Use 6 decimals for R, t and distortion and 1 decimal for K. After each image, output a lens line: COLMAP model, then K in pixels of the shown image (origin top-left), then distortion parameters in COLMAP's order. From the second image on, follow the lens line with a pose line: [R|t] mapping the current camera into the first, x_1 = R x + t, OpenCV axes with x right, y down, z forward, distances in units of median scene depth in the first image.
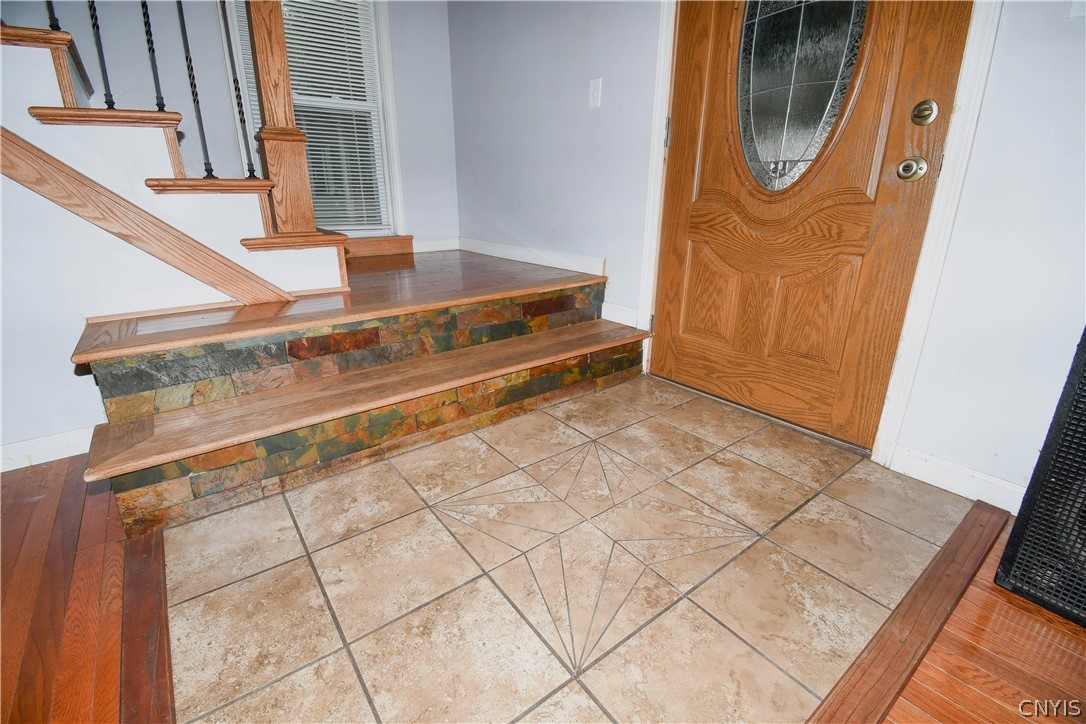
lens RADIAL K [[480.3, 0, 542.8], [0, 480.3, 359.0], [0, 0, 1]] dist [0.015484, -0.023129]
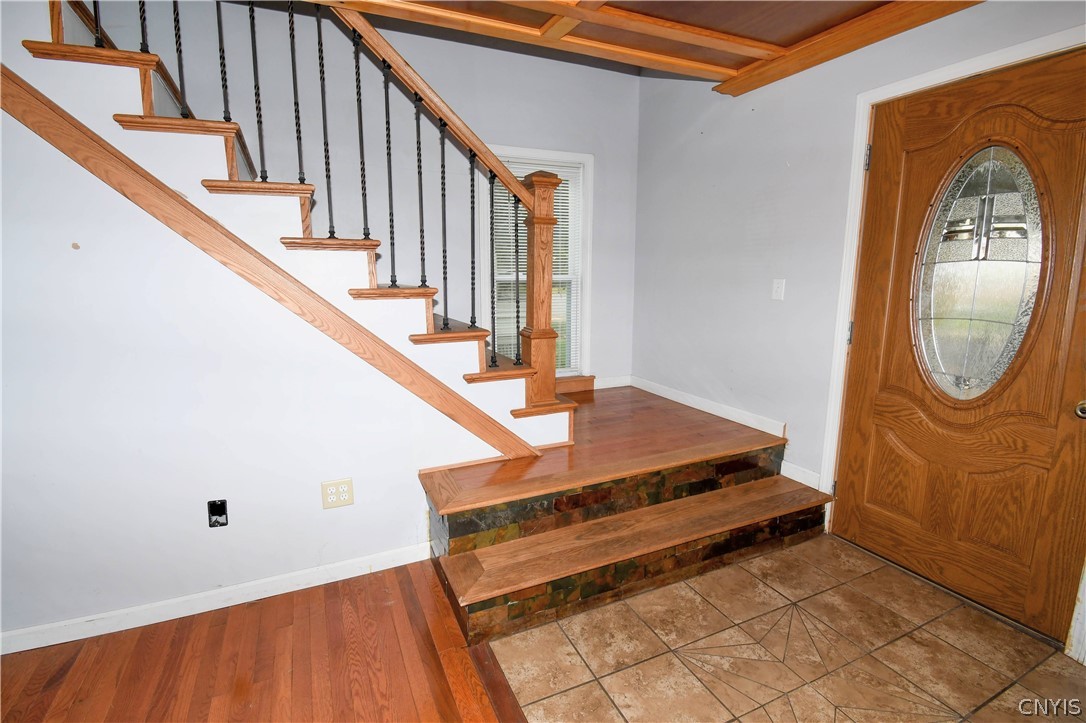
lens RADIAL K [[499.9, 0, 542.6], [0, 499.9, 359.7], [0, 0, 1]] dist [0.016582, -0.025201]
pose [[0.975455, 0.032427, -0.217797, -0.241002], [-0.066714, 0.986131, -0.151970, -0.186665], [0.209849, 0.162770, 0.964090, -0.393869]]
